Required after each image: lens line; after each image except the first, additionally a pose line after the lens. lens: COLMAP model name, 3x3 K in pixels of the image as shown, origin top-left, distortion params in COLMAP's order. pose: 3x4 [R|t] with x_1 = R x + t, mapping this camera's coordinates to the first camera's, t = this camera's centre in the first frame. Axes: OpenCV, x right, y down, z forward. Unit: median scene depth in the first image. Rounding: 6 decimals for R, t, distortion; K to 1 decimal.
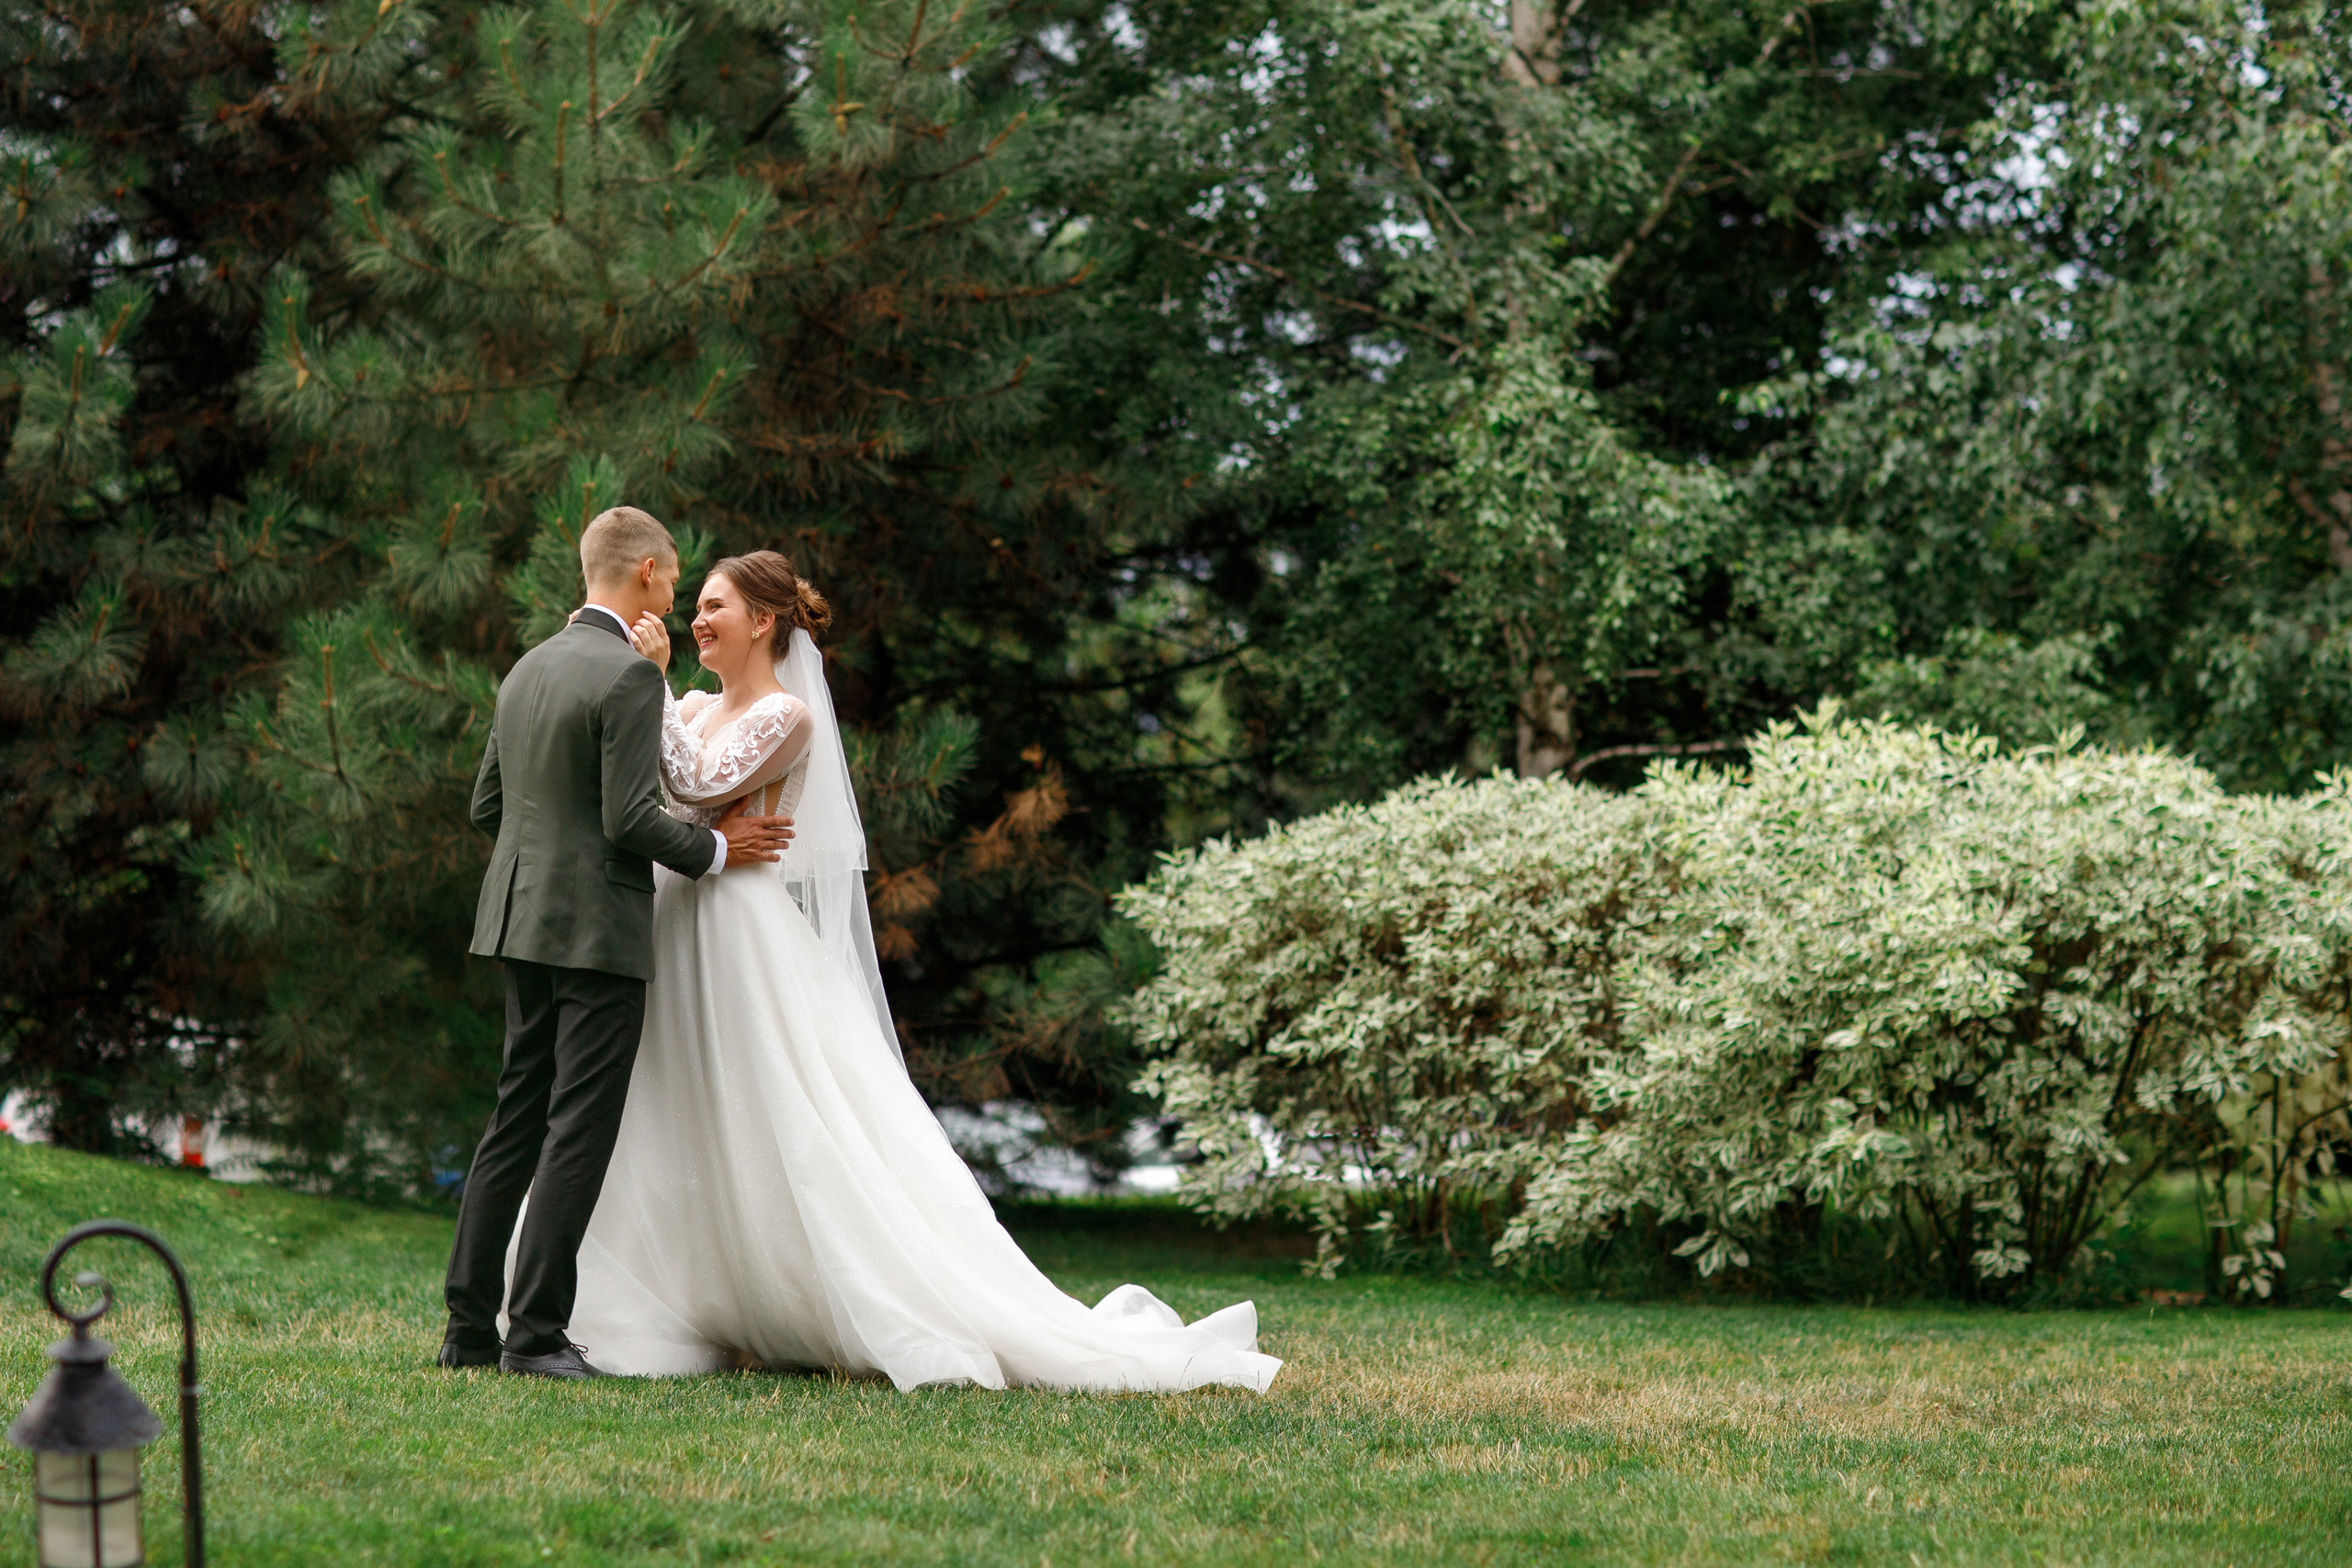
lens RADIAL K [[4459.0, 0, 1176.0], [0, 4459.0, 784.0], [0, 0, 1]] dist [-0.016147, -0.076360]
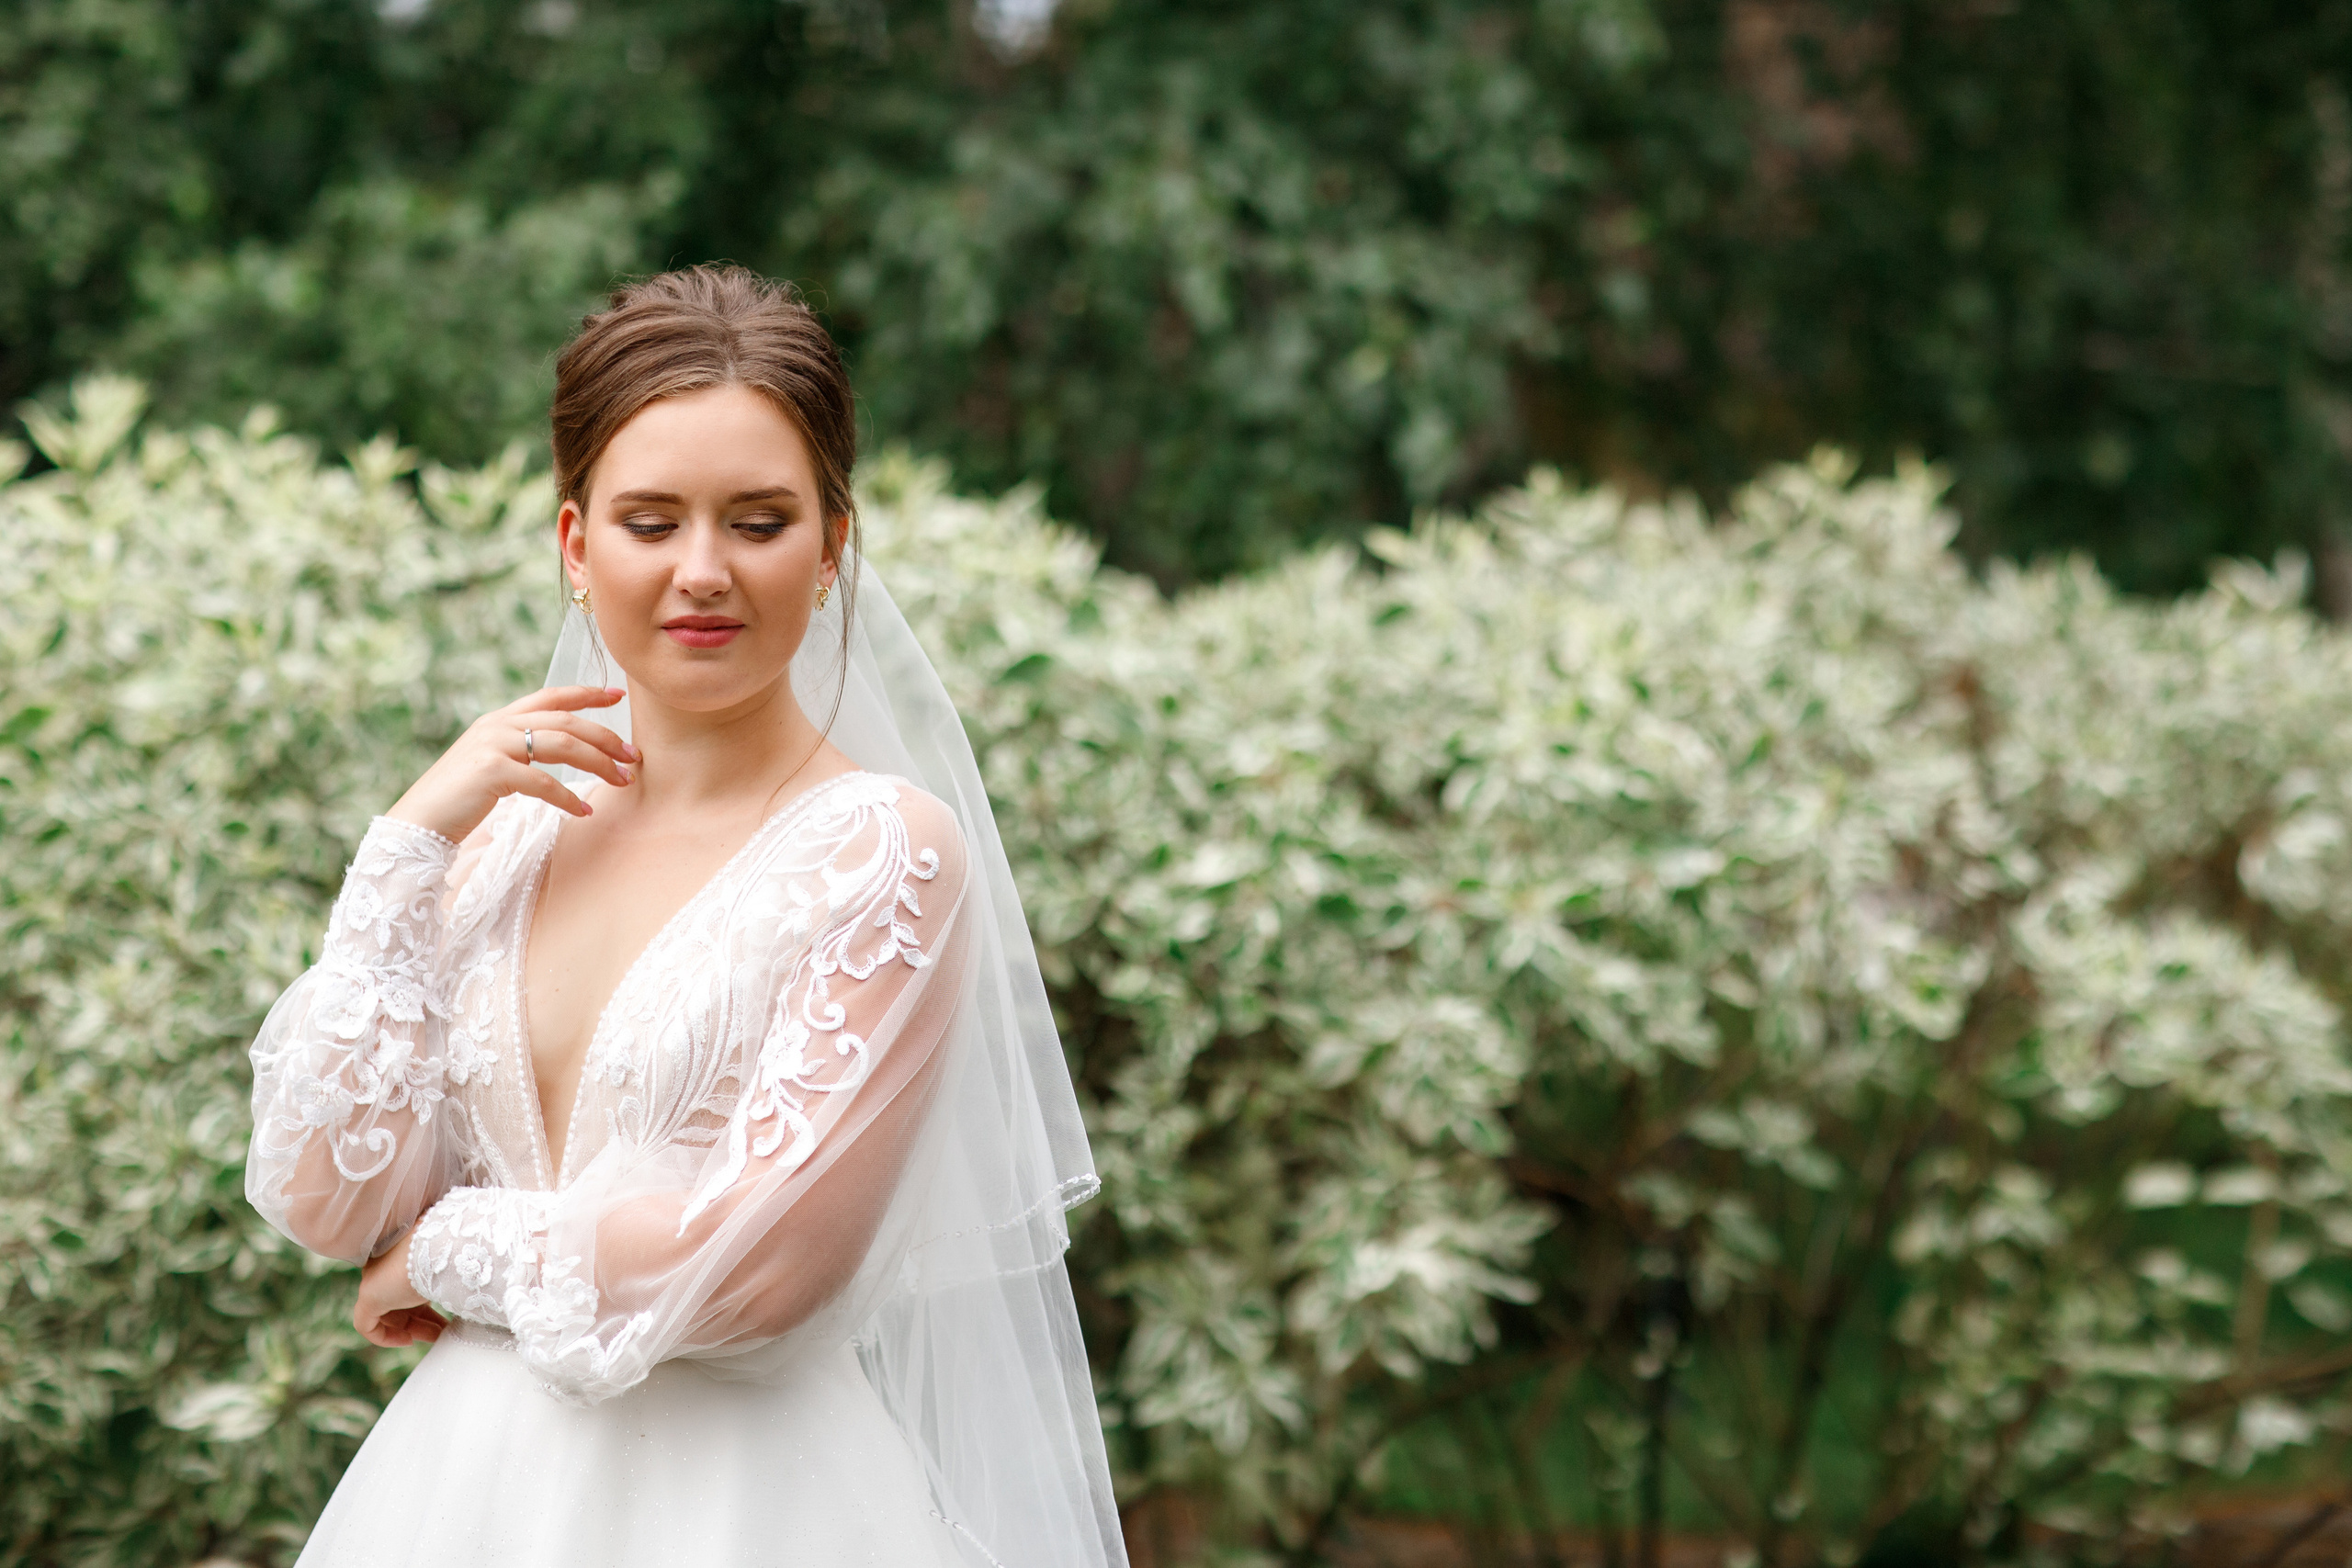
lens RADIAL K [[5227.9, 0, 1121.0], [0, 5227.9, 785.3], [0, 0, 1]] dist [-0.074079, -0.761039]
pose [[0.939170, -0.063437, 0.337543, 0.059913], [0.036928, 0.995748, 0.084391, -0.015266], [-0.341461, -0.066793, 0.937520, 0.438189]]
